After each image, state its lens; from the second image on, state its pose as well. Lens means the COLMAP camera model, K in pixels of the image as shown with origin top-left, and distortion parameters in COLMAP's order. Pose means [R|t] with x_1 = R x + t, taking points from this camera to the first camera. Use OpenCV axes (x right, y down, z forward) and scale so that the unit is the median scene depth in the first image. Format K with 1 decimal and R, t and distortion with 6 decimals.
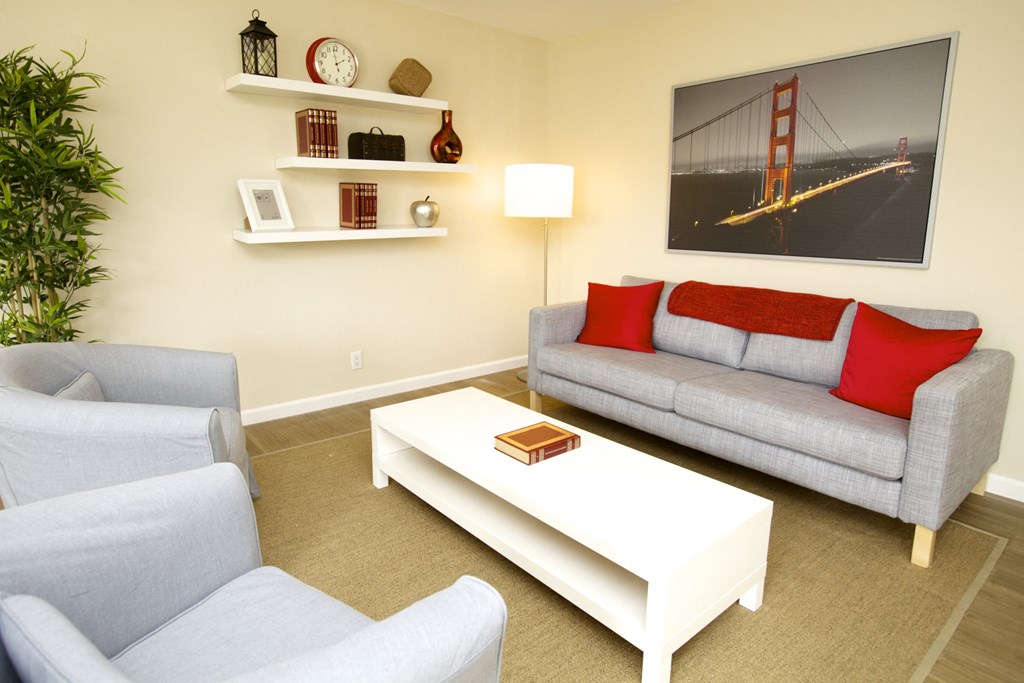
lens RADIAL K [[585.8, 0, 497.2], [0, 585.8, 310.6], [0, 0, 1]] dist [-0.028279, 0.007946]
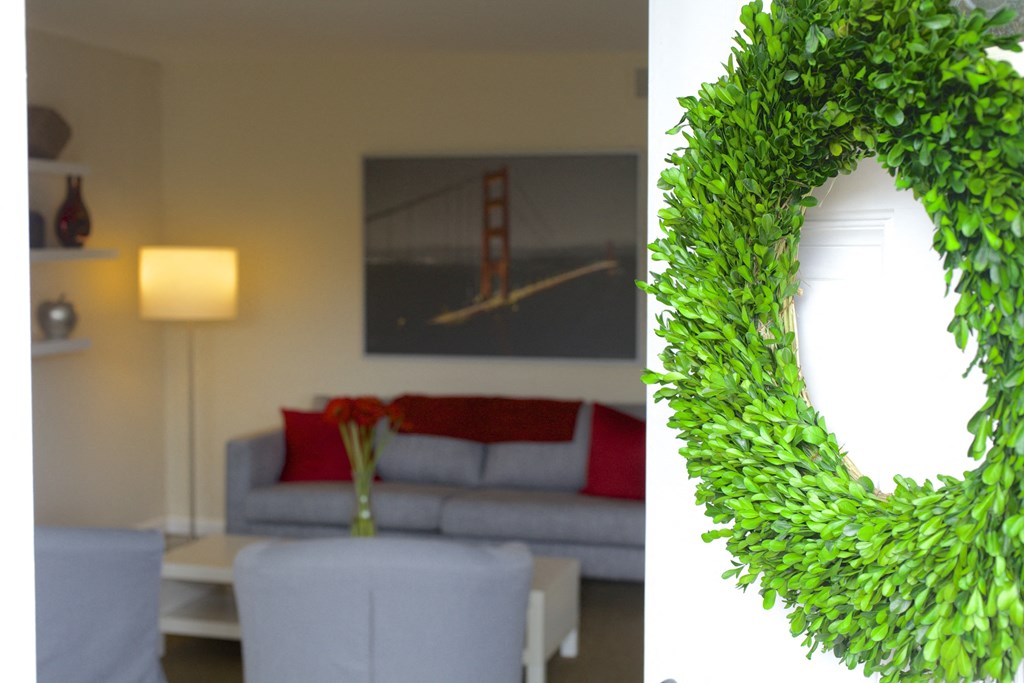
lens RADIAL K [[1508.3, 0, 511.7], [0, 1508.3, 338.7], [0, 0, 1]] dist [0.000899, 0.000000]
pose [[0.818572, -0.036643, 0.573234, -0.843004], [0.094678, 0.992920, -0.071729, 0.044231], [-0.566548, 0.112988, 0.816246, -0.914696]]
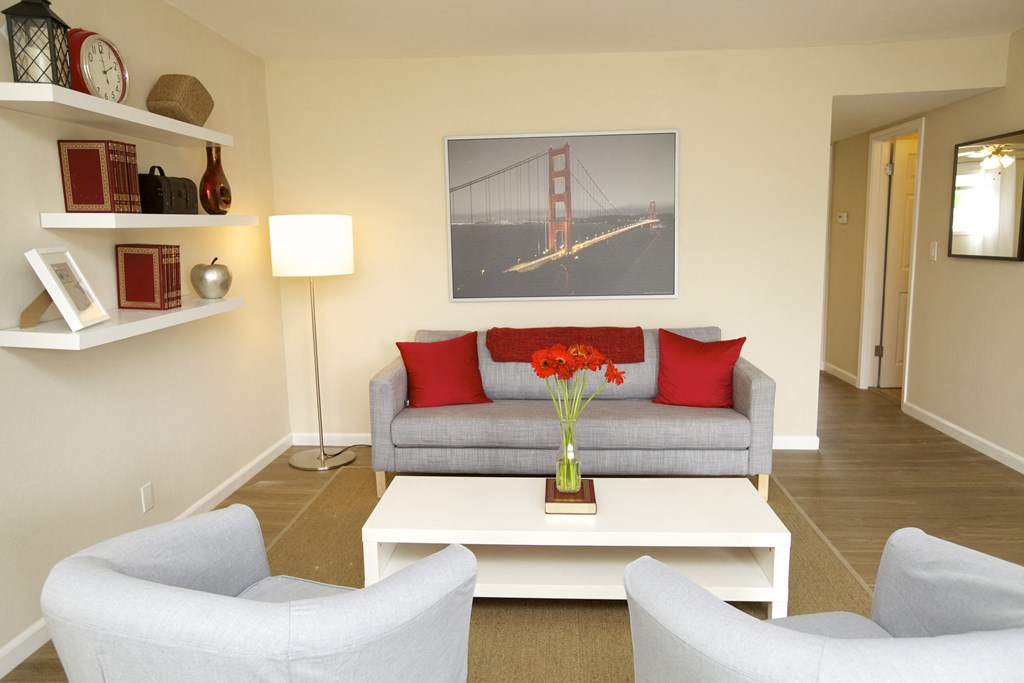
lens RADIAL K [[704.6, 0, 512.6], [0, 704.6, 342.6], [0, 0, 1]] dist [-0.012579, 0.019069]
pose [[0.683667, -0.132271, 0.717707, -0.611183], [0.143220, 0.988632, 0.045775, -0.085604], [-0.715603, 0.071495, 0.694839, 0.116702]]
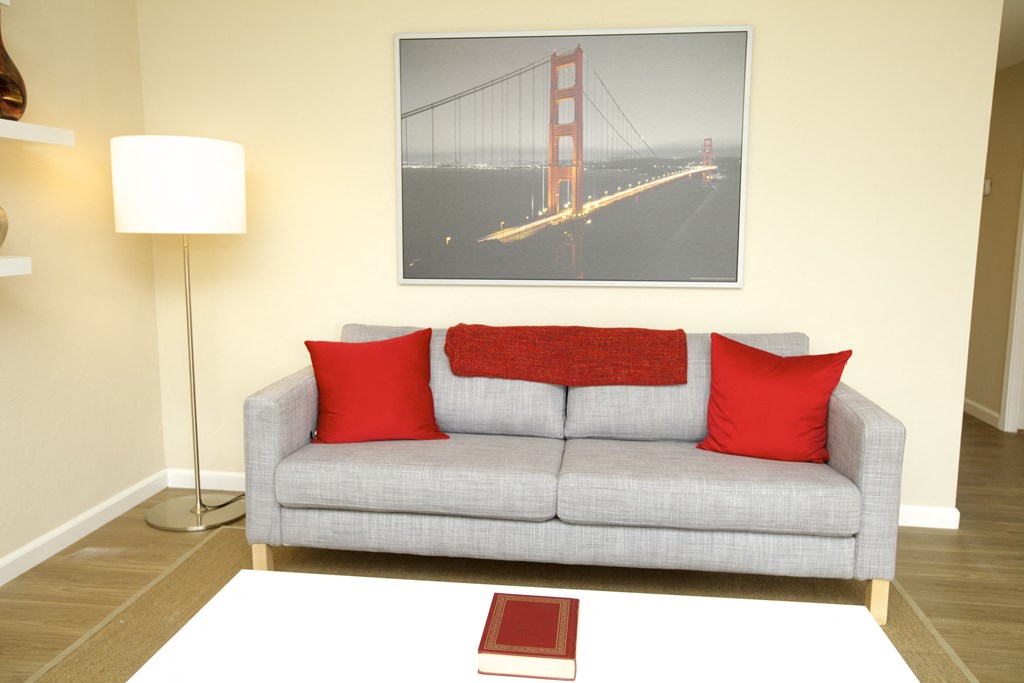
lens RADIAL K [[819.3, 0, 511.9], [0, 819.3, 334.2], [0, 0, 1]] dist [-0.000569, 0.050444]
pose [[0.715089, -0.095225, 0.692517, -0.325903], [0.111618, 0.993522, 0.021359, -0.058122], [-0.690065, 0.062024, 0.721085, 0.291744]]
